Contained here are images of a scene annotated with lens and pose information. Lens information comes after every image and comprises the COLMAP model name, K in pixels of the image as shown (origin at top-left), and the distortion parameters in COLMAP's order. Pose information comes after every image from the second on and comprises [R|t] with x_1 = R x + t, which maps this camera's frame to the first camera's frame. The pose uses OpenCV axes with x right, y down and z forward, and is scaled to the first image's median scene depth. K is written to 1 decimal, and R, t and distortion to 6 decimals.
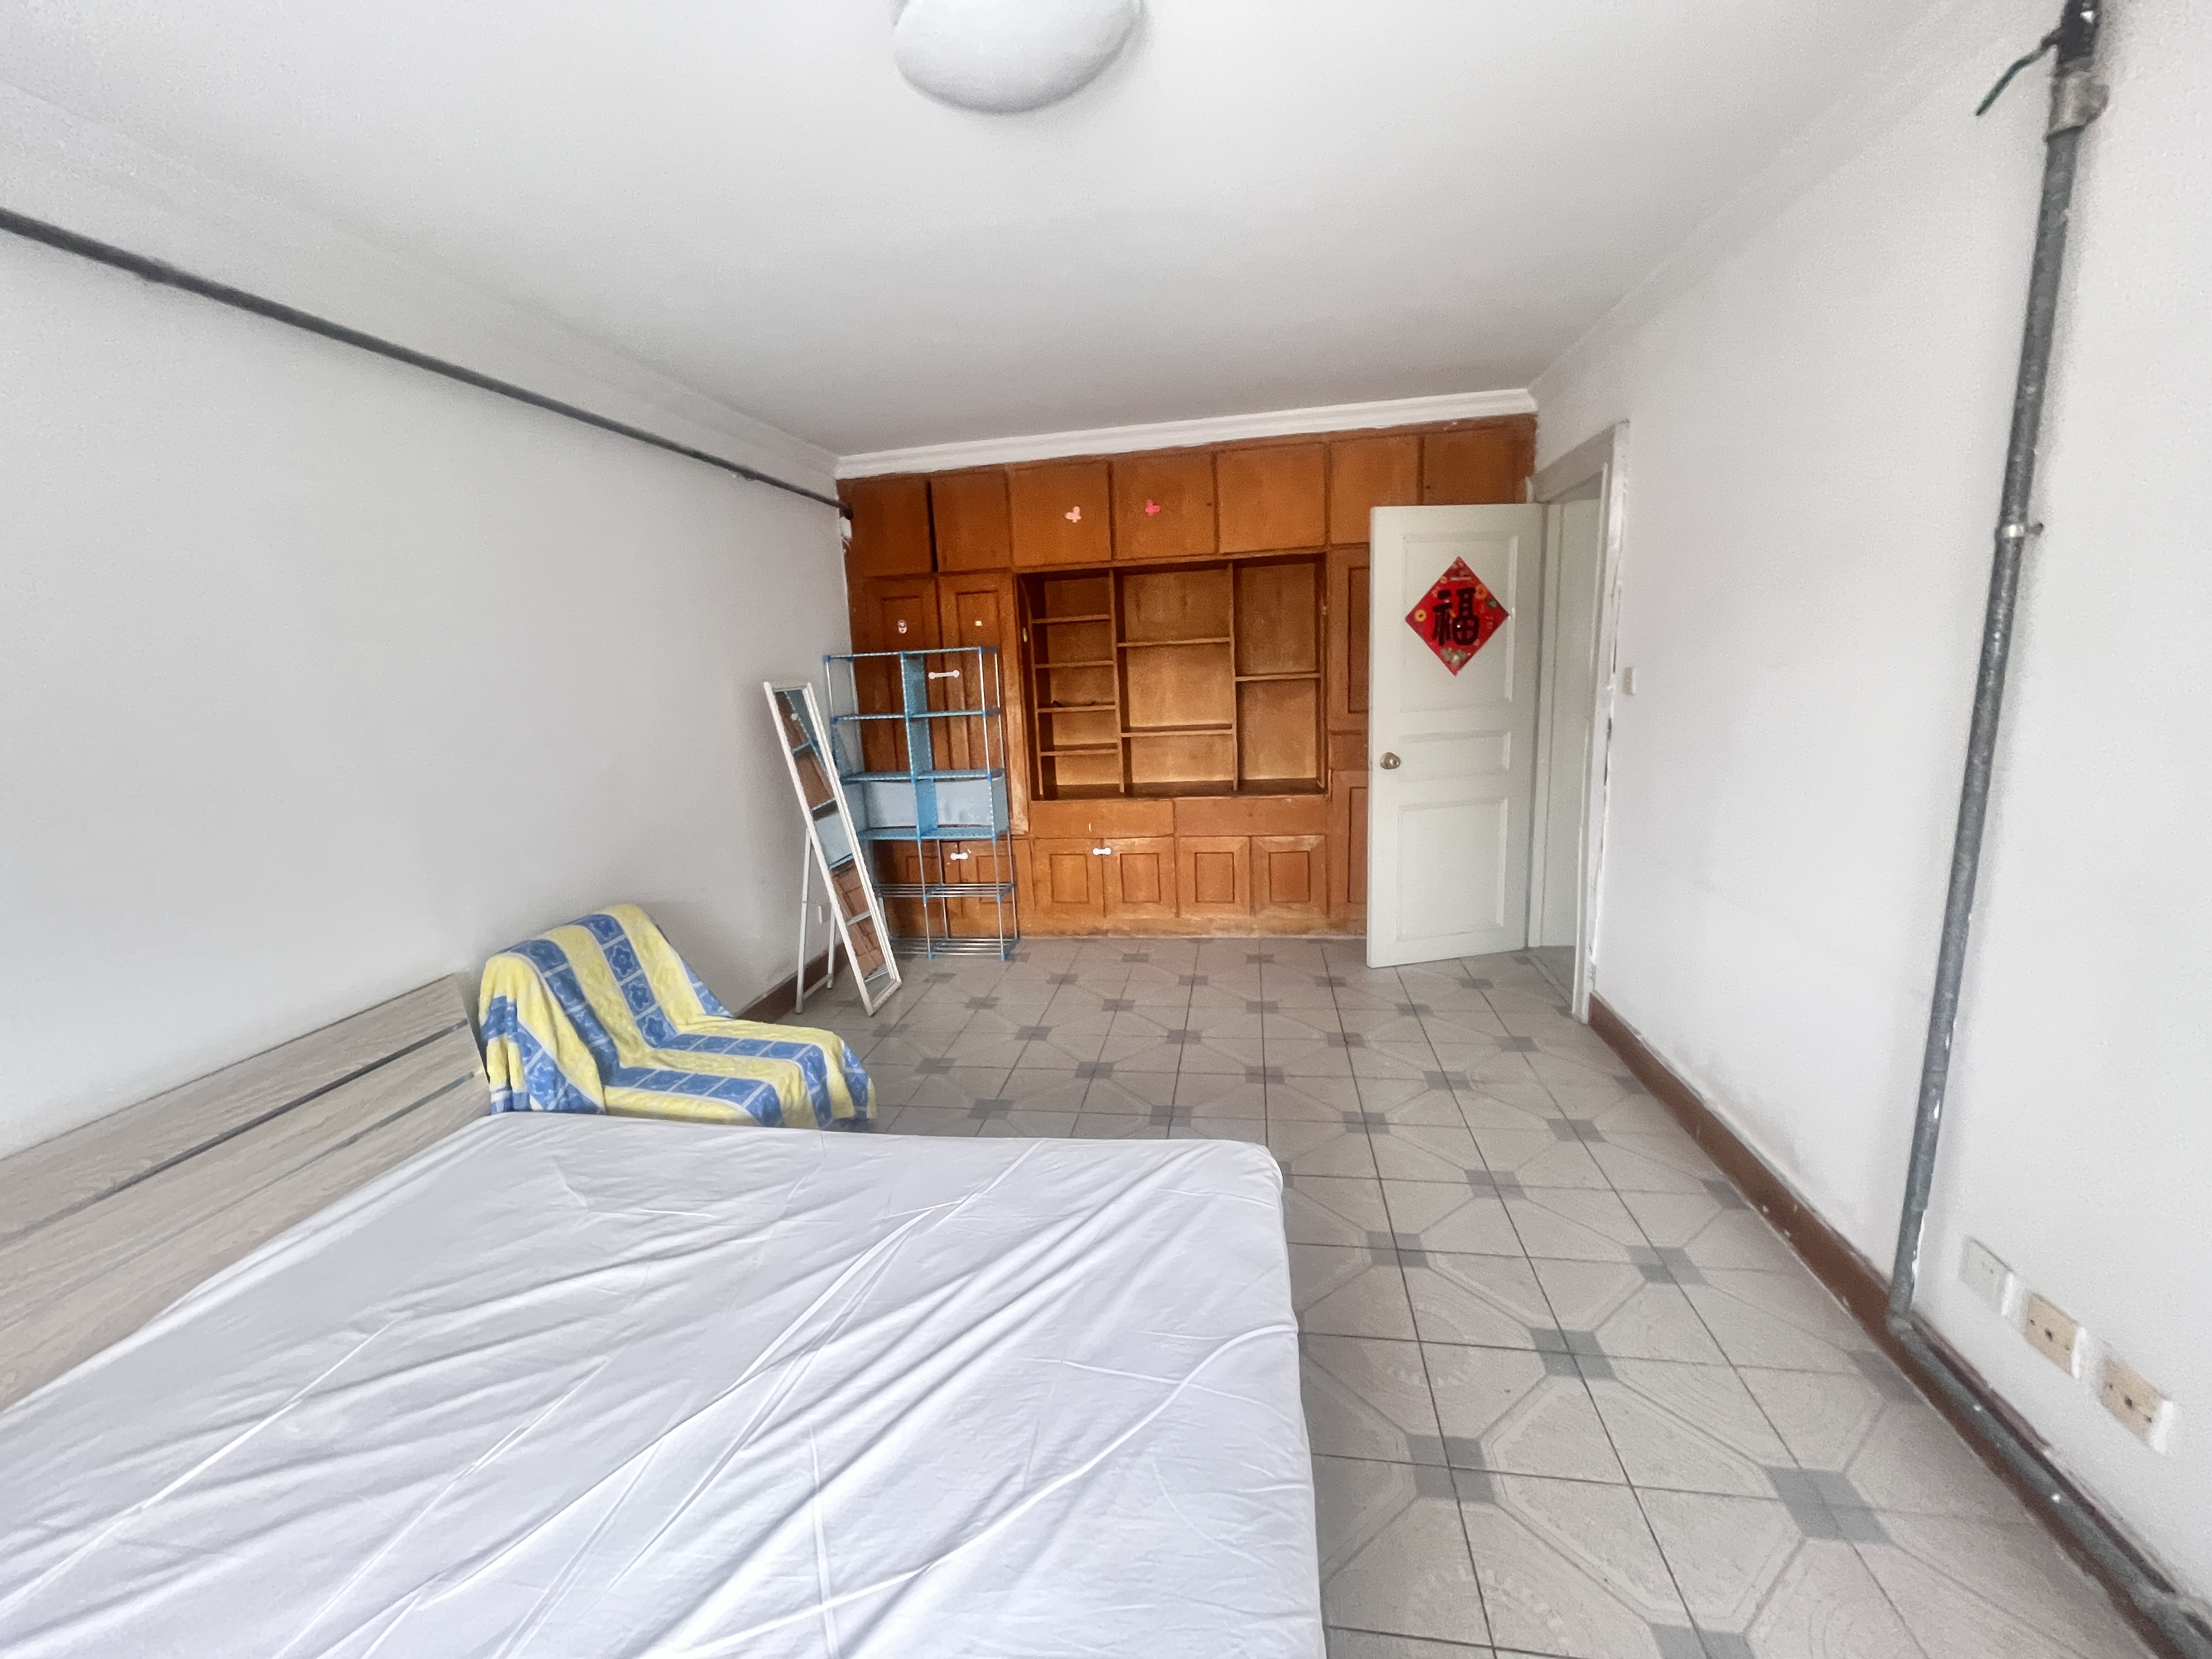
lens RADIAL K [[893.3, 0, 1095.7], [0, 893.3, 828.9], [0, 0, 1]] dist [-0.006054, -0.000075]
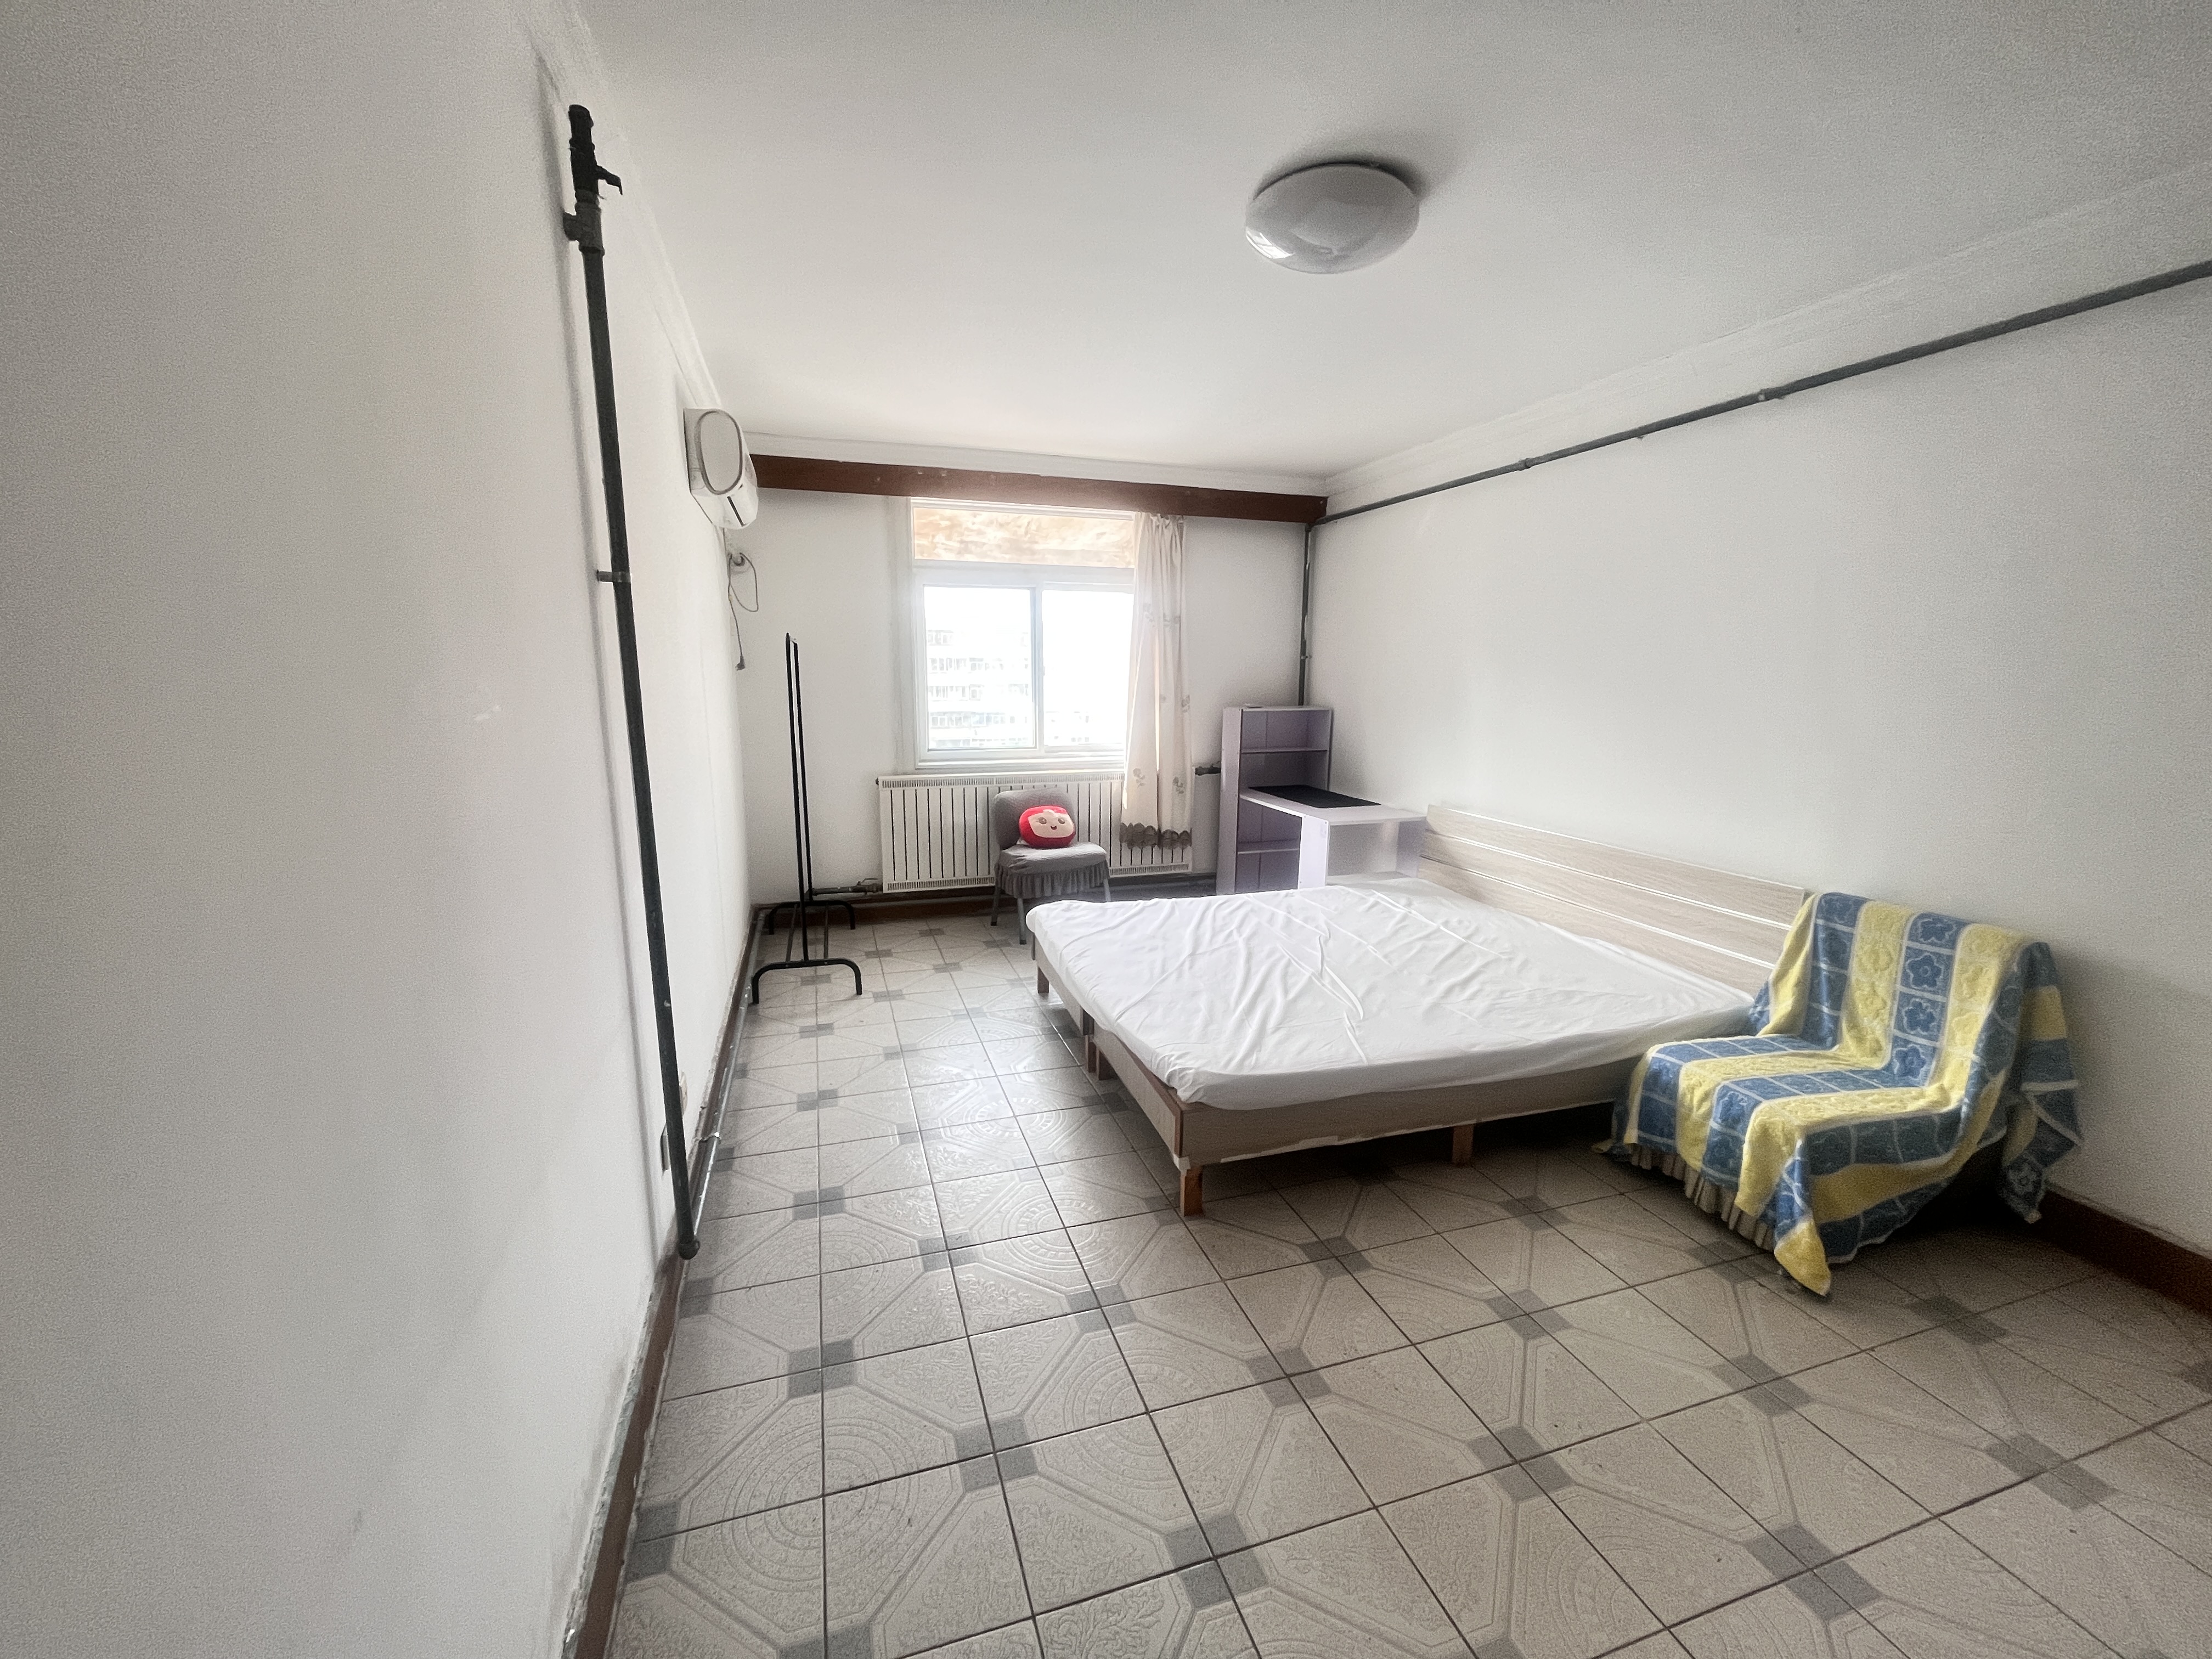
lens RADIAL K [[893.3, 0, 1100.8], [0, 893.3, 830.1], [0, 0, 1]] dist [-0.006054, -0.000075]
pose [[-0.885886, 0.129913, -0.445342, 0.617943], [-0.047393, 0.929620, 0.365459, -0.290669], [0.461477, 0.344861, -0.817380, 1.430758]]
